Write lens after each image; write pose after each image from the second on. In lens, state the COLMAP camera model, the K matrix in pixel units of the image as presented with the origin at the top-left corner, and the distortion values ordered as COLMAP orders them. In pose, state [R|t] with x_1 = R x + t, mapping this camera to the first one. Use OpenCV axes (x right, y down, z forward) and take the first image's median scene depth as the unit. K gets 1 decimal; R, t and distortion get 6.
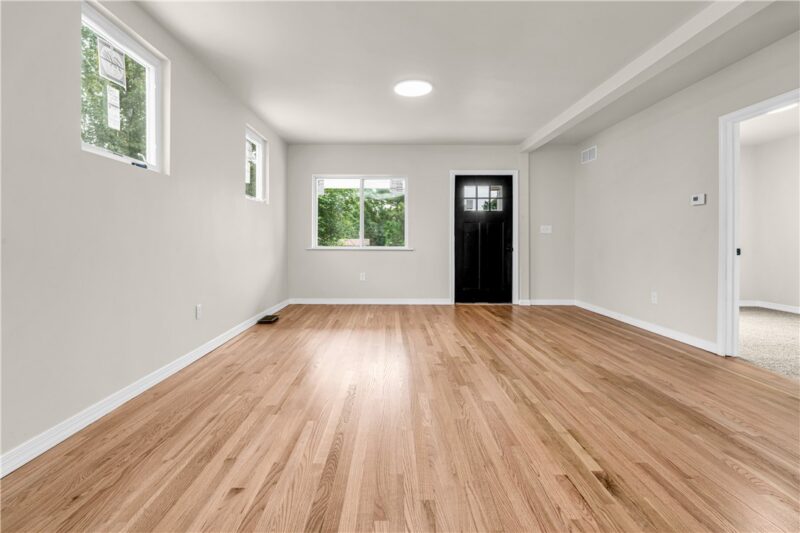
lens RADIAL K [[383.9, 0, 399.3], [0, 383.9, 245.1], [0, 0, 1]] dist [-0.001342, -0.000011]
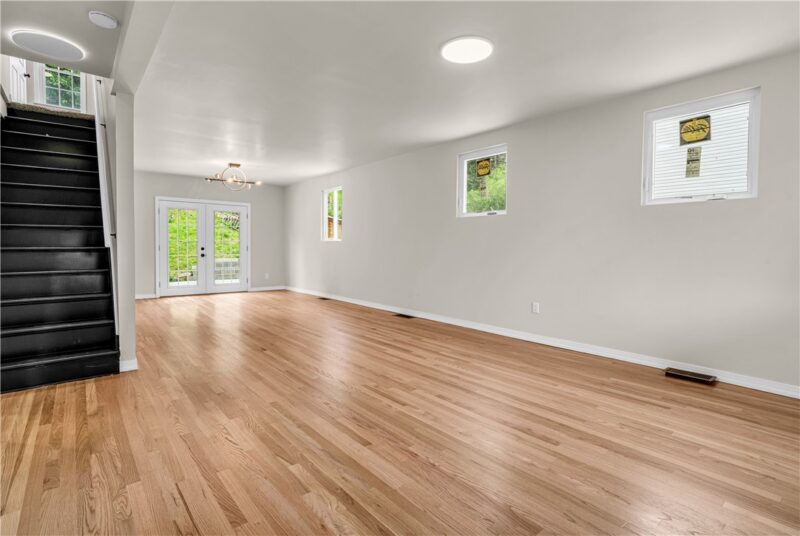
lens RADIAL K [[383.9, 0, 399.3], [0, 383.9, 246.6], [0, 0, 1]] dist [-0.001342, -0.000011]
pose [[-0.770486, -0.008012, -0.637407, 0.848448], [-0.011792, 0.999929, 0.001685, -0.054170], [0.637348, 0.008814, -0.770525, 2.042291]]
